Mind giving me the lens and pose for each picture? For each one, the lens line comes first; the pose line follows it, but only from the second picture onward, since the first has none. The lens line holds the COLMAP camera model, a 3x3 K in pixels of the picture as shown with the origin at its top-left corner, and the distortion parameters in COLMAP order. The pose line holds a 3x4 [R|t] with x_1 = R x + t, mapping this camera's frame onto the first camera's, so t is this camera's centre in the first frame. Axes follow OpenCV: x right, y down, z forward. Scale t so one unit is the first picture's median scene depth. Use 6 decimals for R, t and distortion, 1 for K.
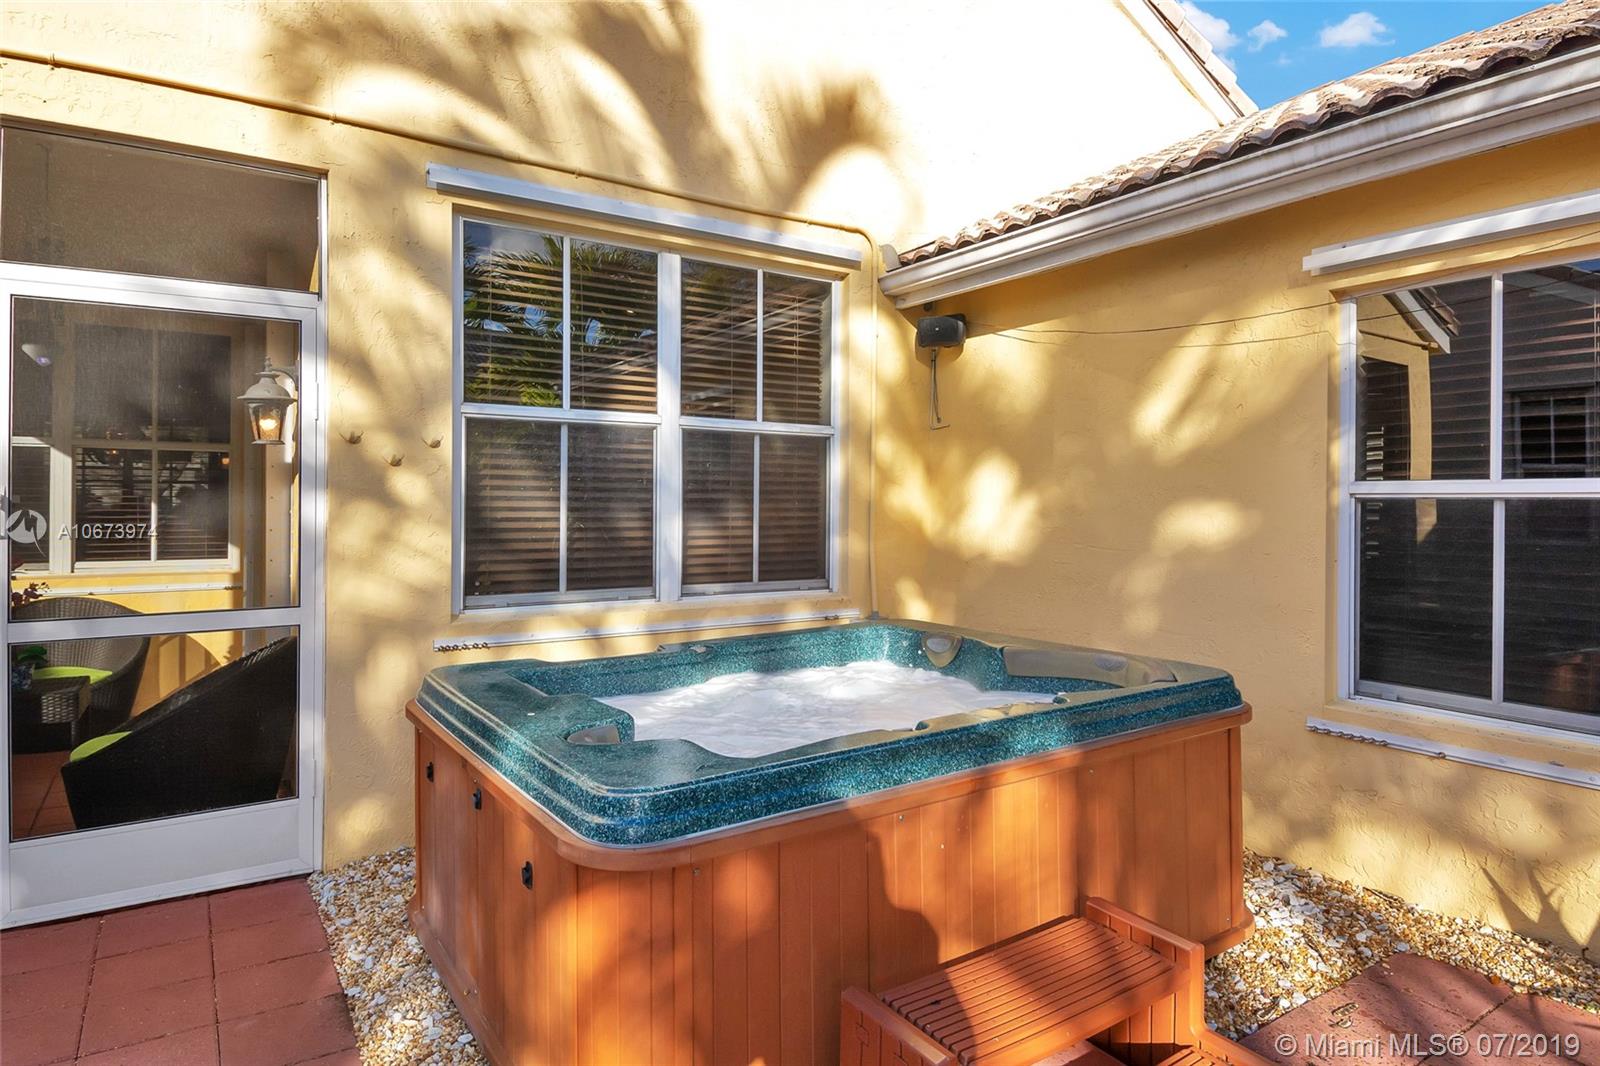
lens RADIAL K [[946.0, 0, 807.6], [0, 946.0, 498.6], [0, 0, 1]] dist [0.026032, -0.026711]
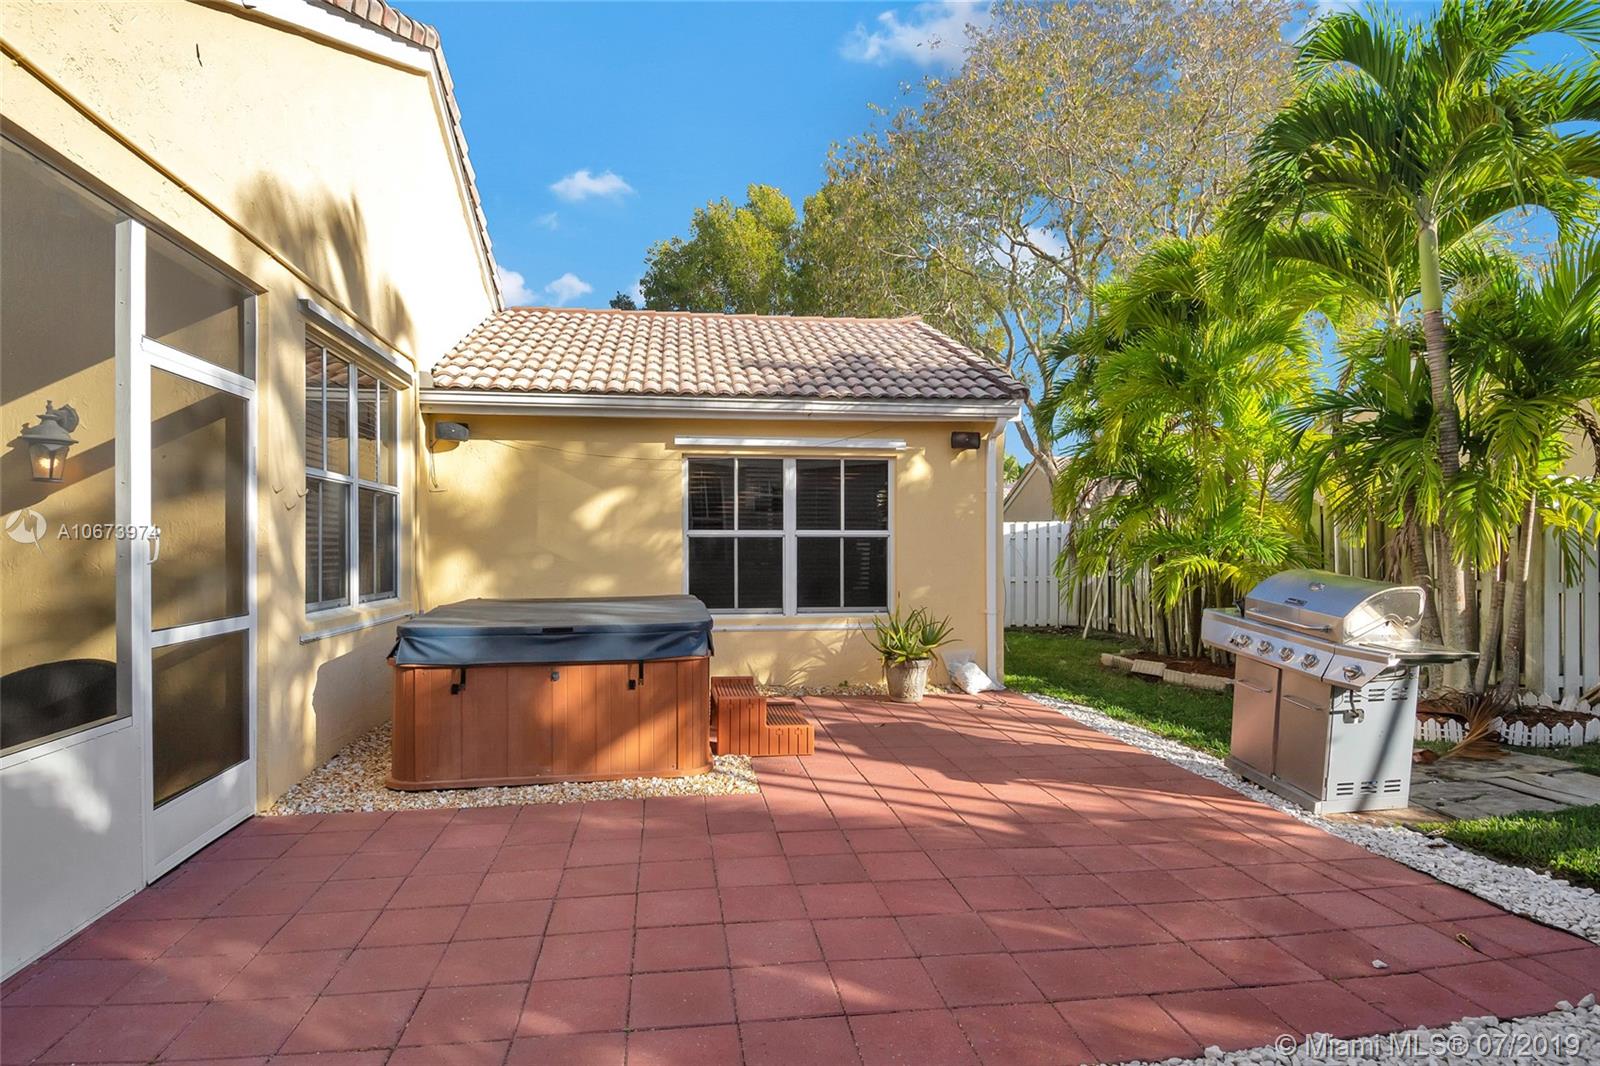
lens RADIAL K [[868.7, 0, 780.5], [0, 868.7, 539.4], [0, 0, 1]] dist [0.026024, -0.038221]
pose [[0.447472, -0.000457, 0.894298, -1.121659], [-0.000717, 0.999999, 0.000869, 0.001709], [-0.894298, -0.001030, 0.447471, -0.204915]]
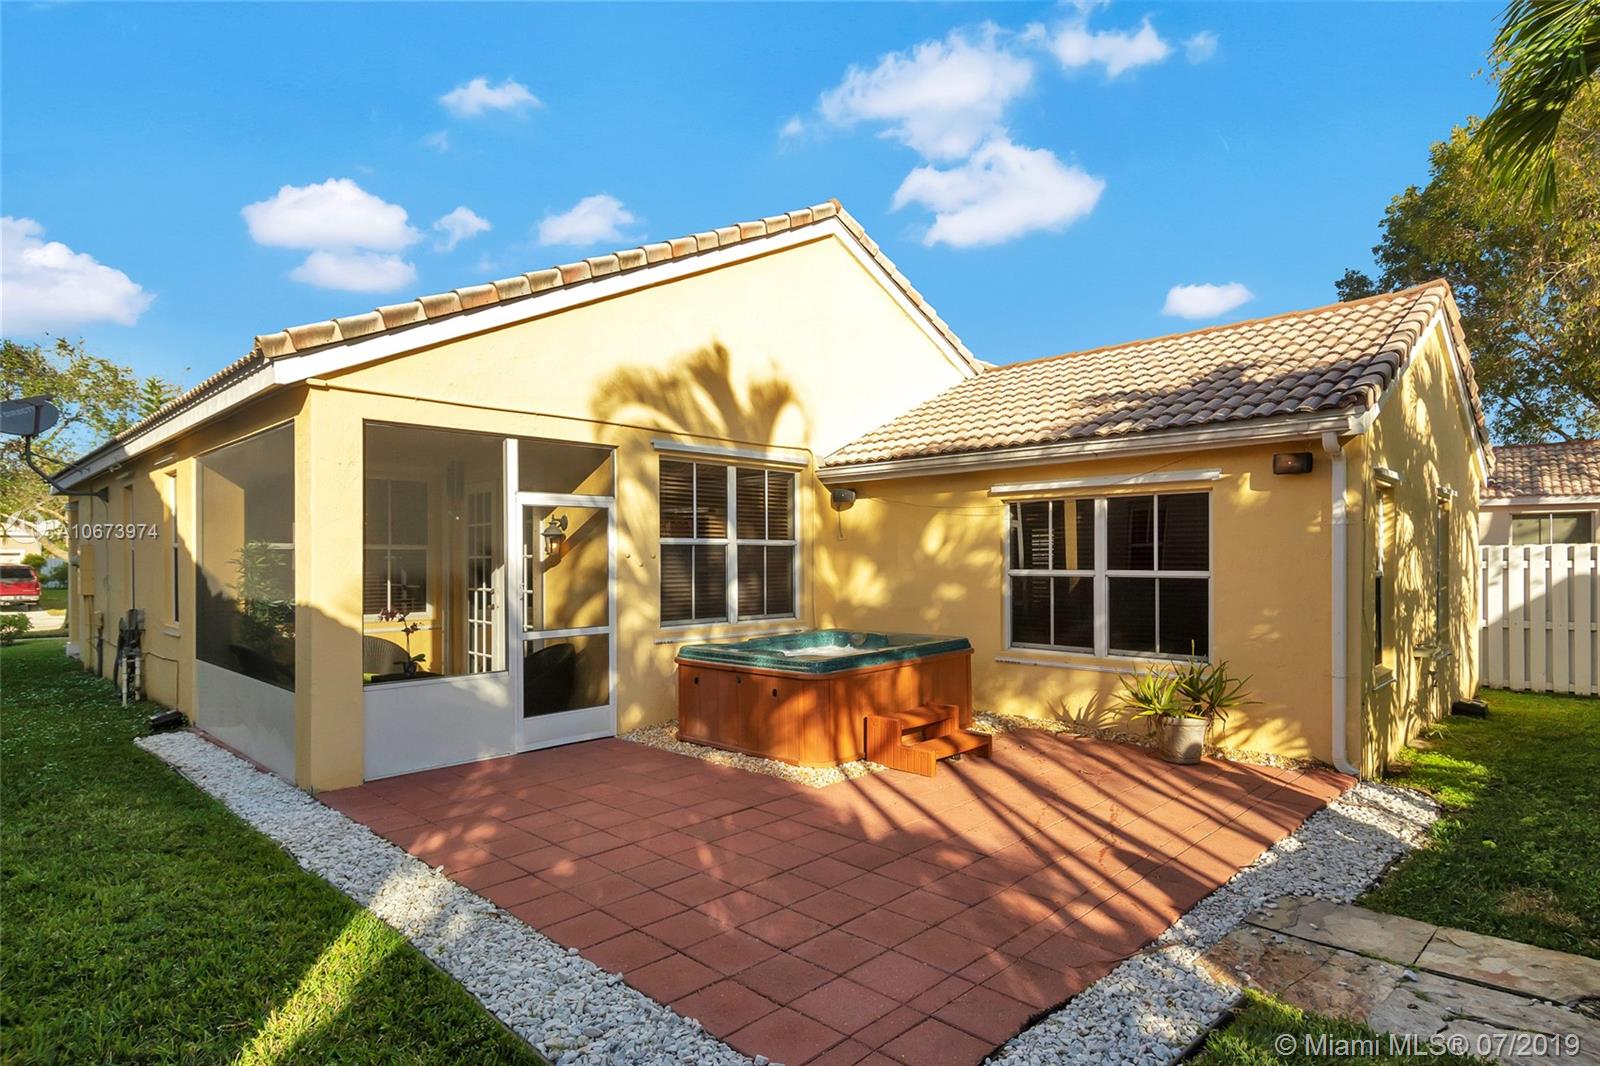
lens RADIAL K [[868.7, 0, 768.2], [0, 868.7, 535.2], [0, 0, 1]] dist [0.026024, -0.038221]
pose [[0.986203, -0.008973, 0.165294, -0.433258], [0.012165, 0.999758, -0.018306, -0.066481], [-0.165090, 0.020064, 0.986074, -1.120065]]
